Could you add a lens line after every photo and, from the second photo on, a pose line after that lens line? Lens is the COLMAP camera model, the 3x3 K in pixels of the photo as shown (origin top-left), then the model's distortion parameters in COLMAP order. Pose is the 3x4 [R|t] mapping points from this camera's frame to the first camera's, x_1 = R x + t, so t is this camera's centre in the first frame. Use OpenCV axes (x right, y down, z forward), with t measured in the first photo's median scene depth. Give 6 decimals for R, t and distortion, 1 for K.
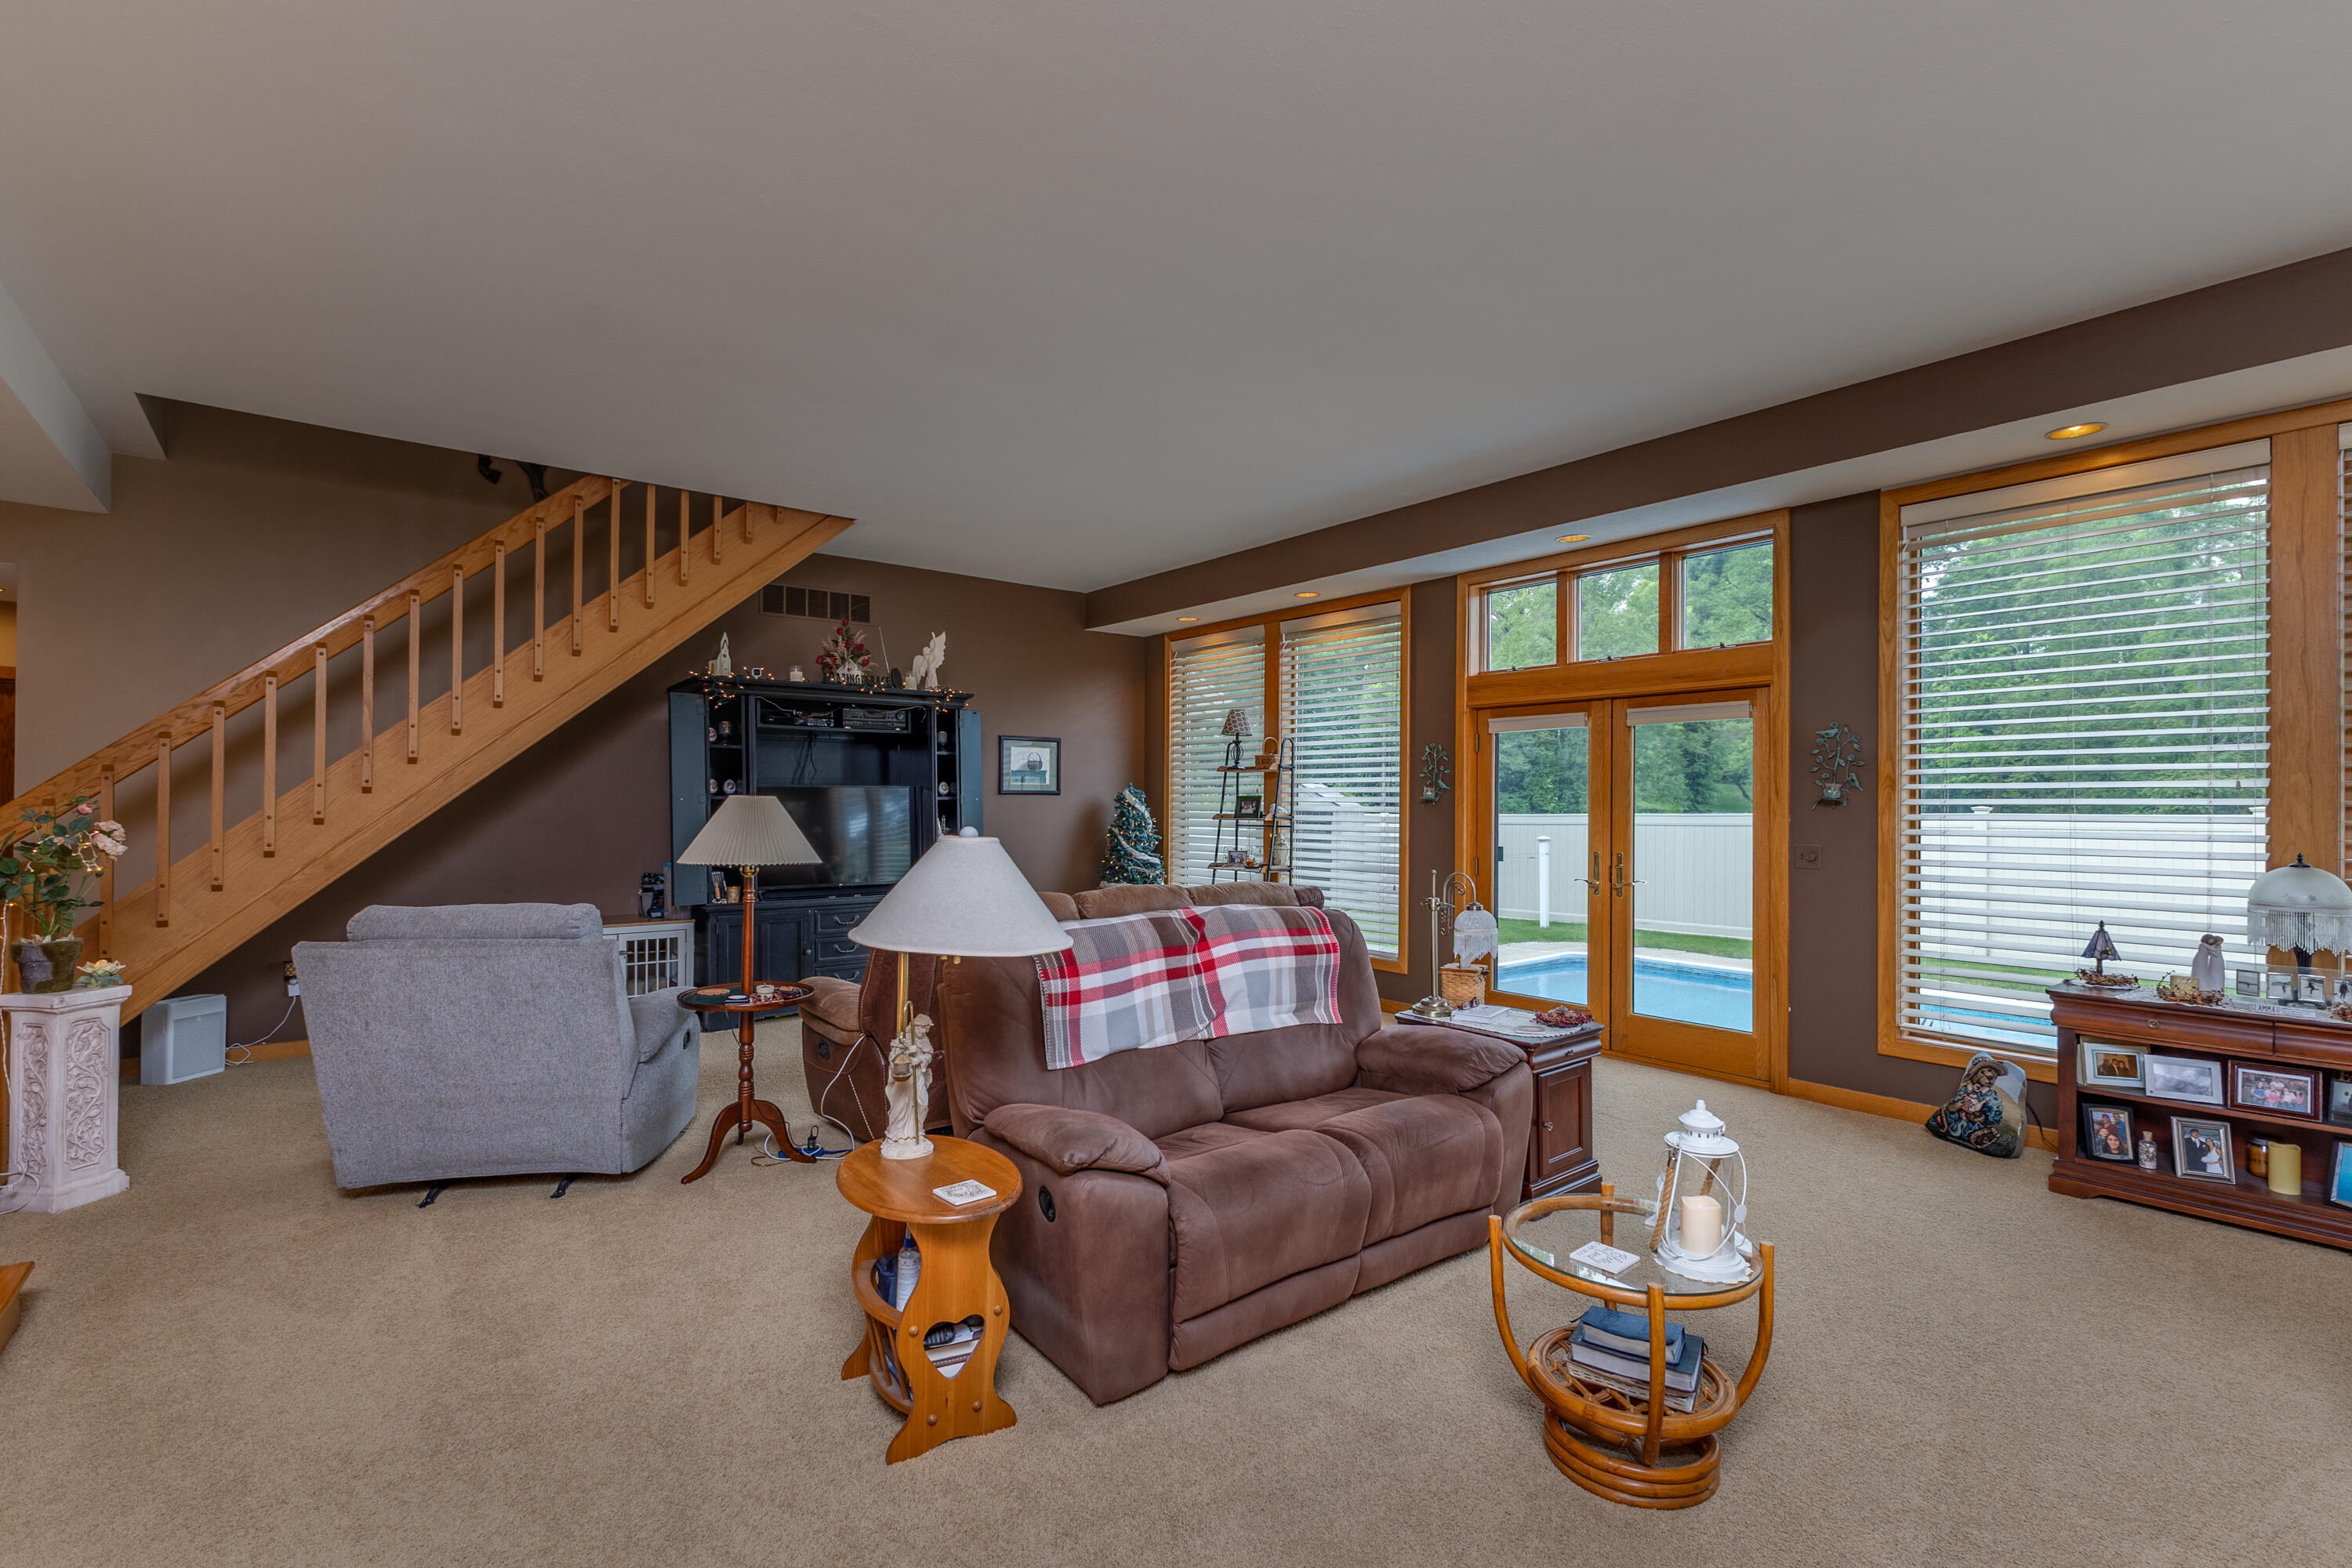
lens RADIAL K [[1027.9, 0, 1229.7], [0, 1027.9, 808.9], [0, 0, 1]] dist [0.014220, -0.004324]
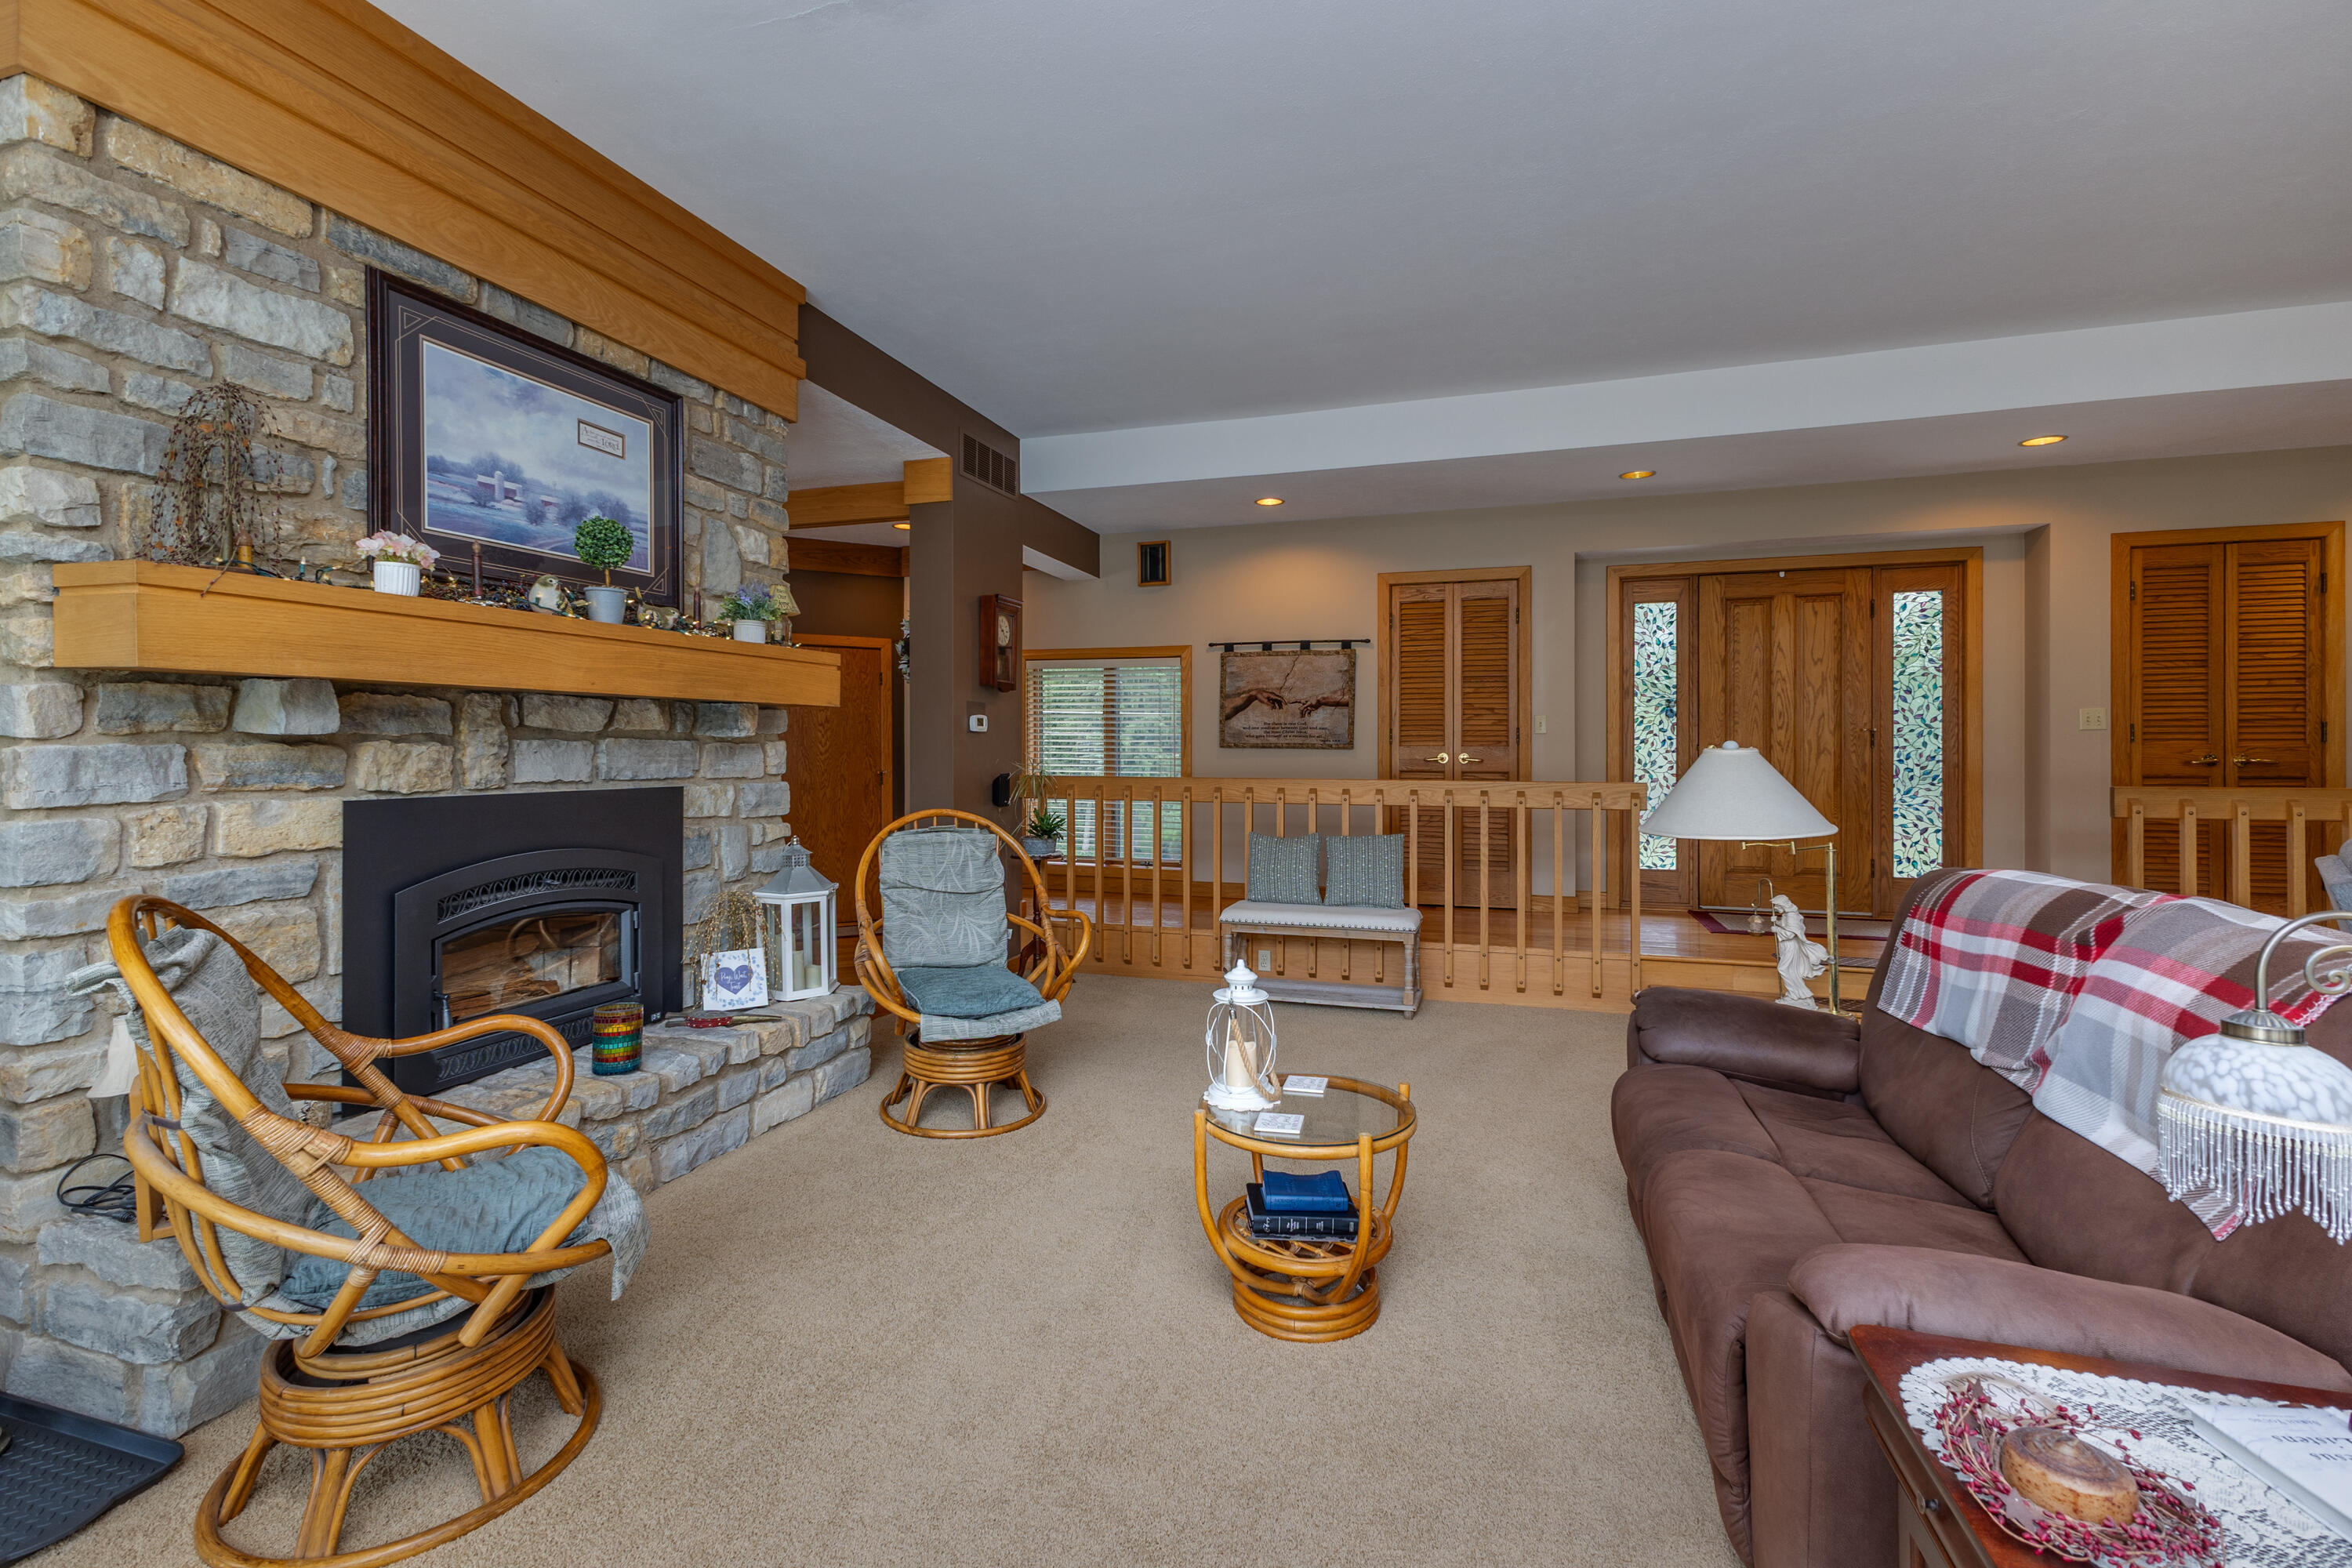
lens RADIAL K [[1027.9, 0, 1164.1], [0, 1027.9, 751.3], [0, 0, 1]] dist [0.014220, -0.004324]
pose [[-0.840901, -0.006807, -0.541146, 0.537860], [-0.008517, 0.999964, 0.000656, 0.019308], [0.541122, 0.005161, -0.840929, 0.899784]]
